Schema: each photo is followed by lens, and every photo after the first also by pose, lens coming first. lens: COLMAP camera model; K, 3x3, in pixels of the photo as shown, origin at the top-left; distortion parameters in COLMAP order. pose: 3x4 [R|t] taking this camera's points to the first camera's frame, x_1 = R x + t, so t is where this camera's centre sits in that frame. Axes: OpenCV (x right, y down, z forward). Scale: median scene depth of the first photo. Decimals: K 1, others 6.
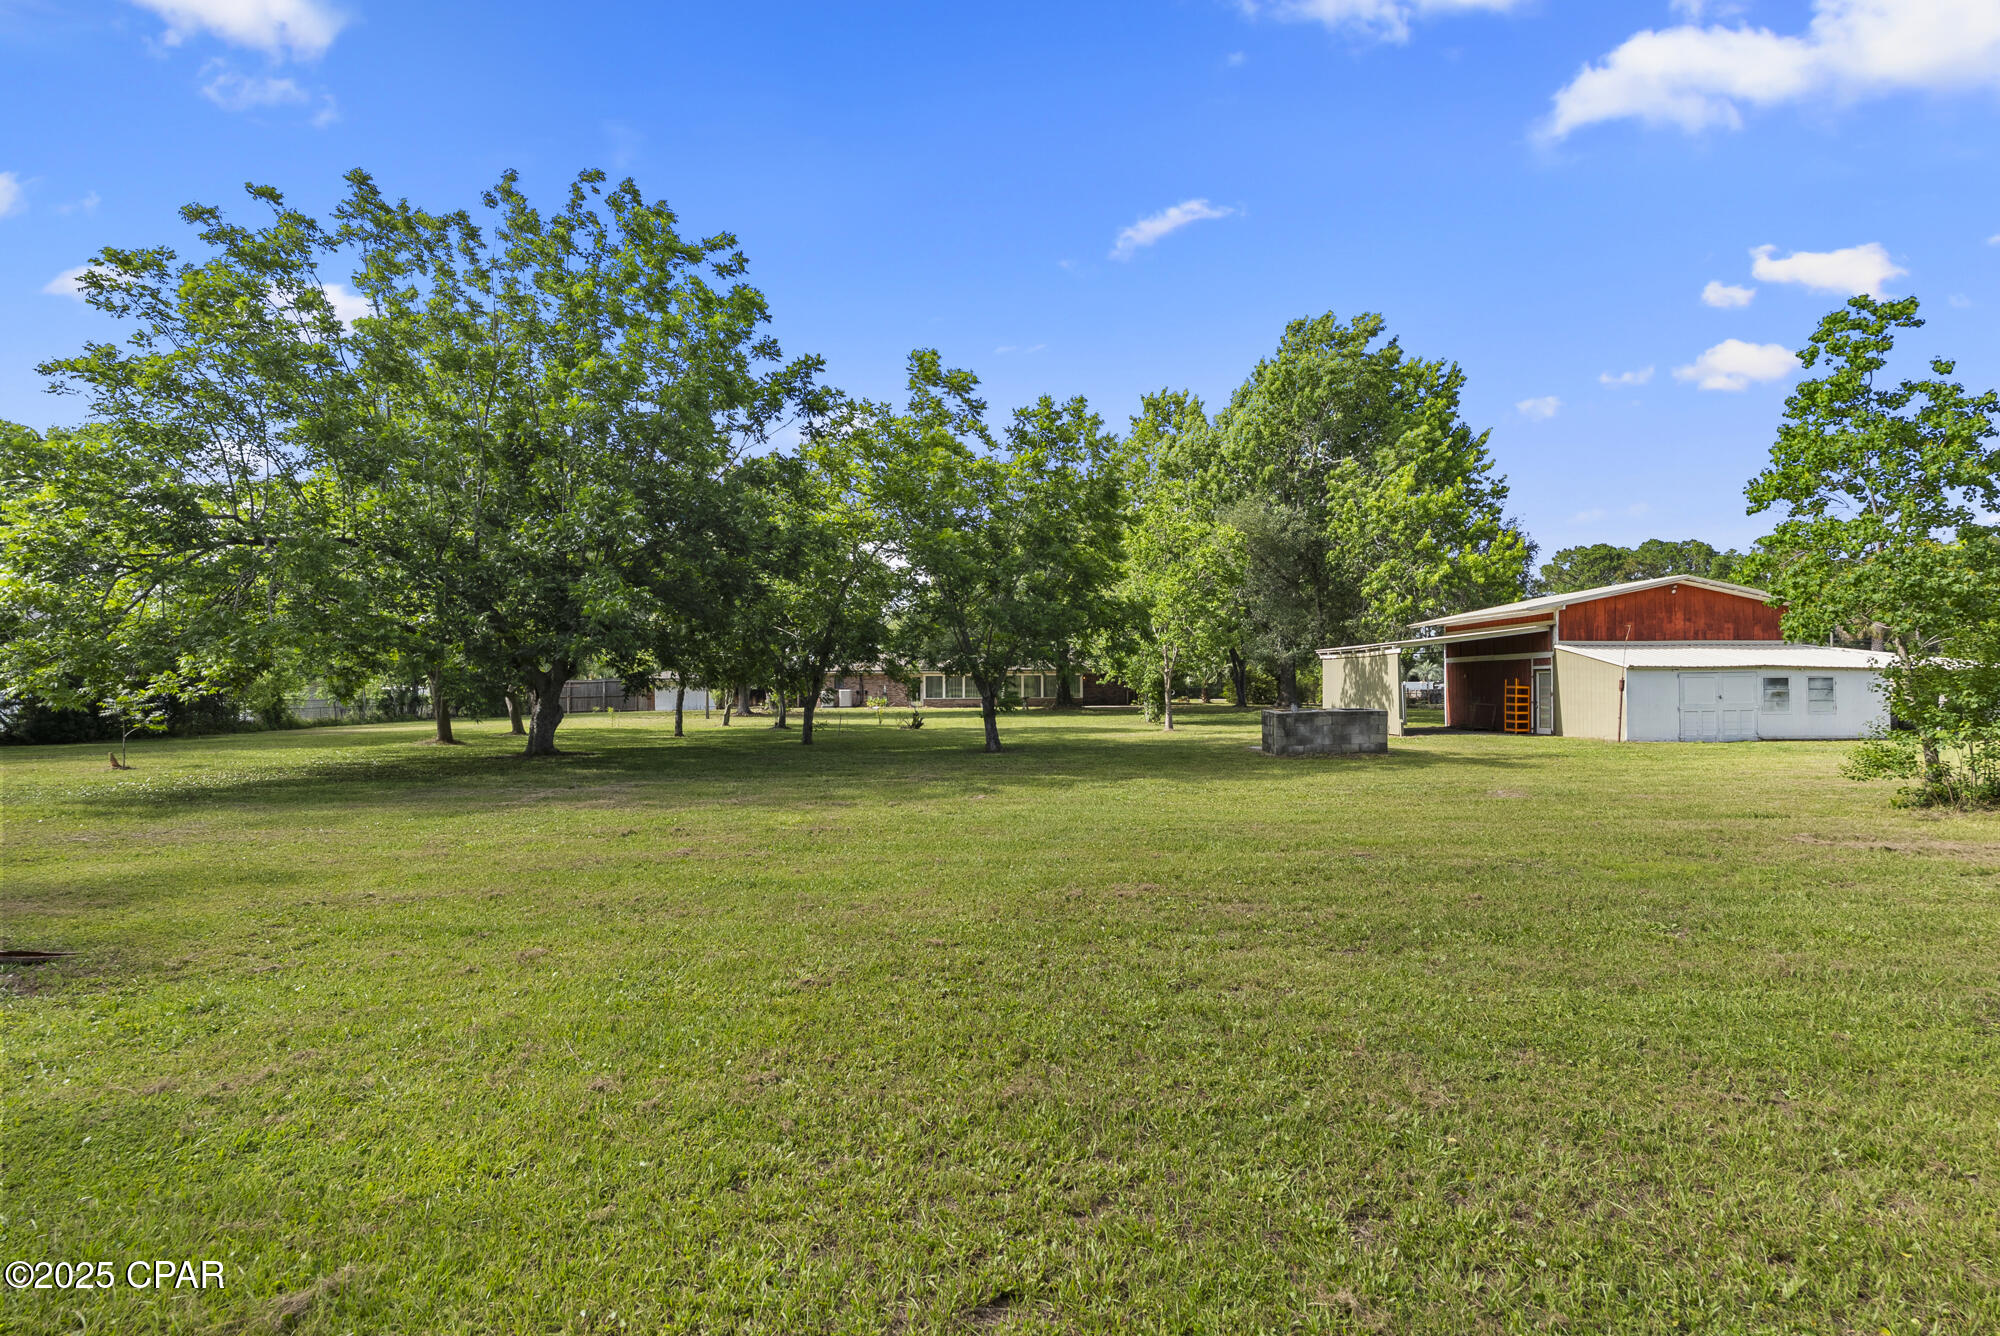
lens RADIAL K [[1078.2, 0, 1000.2], [0, 1078.2, 667.9], [0, 0, 1]] dist [-0.004347, -0.000115]
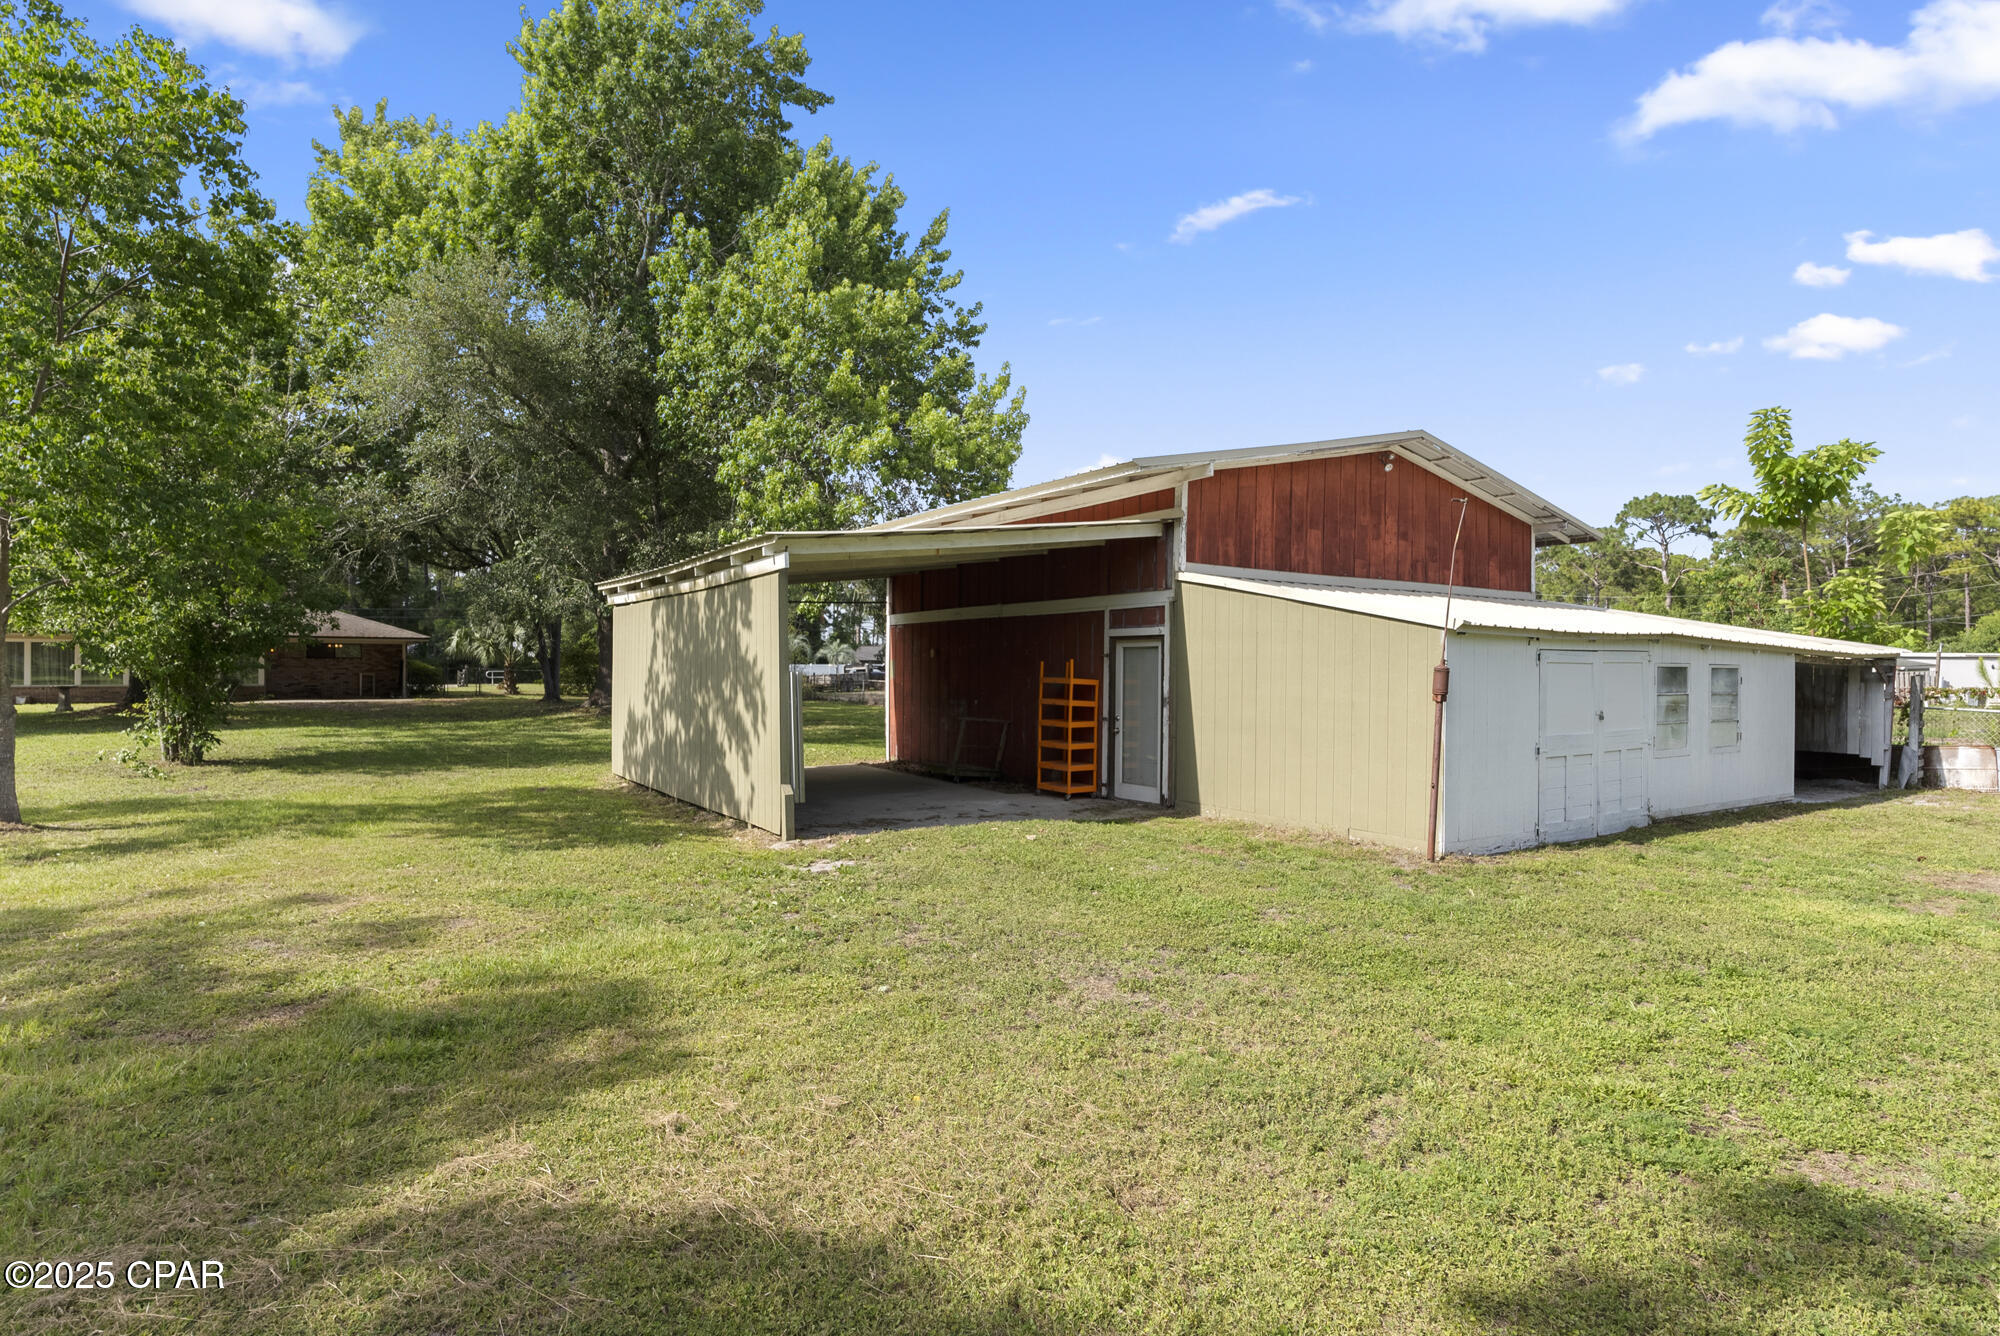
lens RADIAL K [[1078.2, 0, 1001.1], [0, 1078.2, 670.2], [0, 0, 1]] dist [-0.004347, -0.000115]
pose [[0.853411, 0.015380, 0.521012, 0.244226], [-0.021680, 0.999747, 0.005999, 0.011847], [-0.520788, -0.016415, 0.853528, 0.657870]]
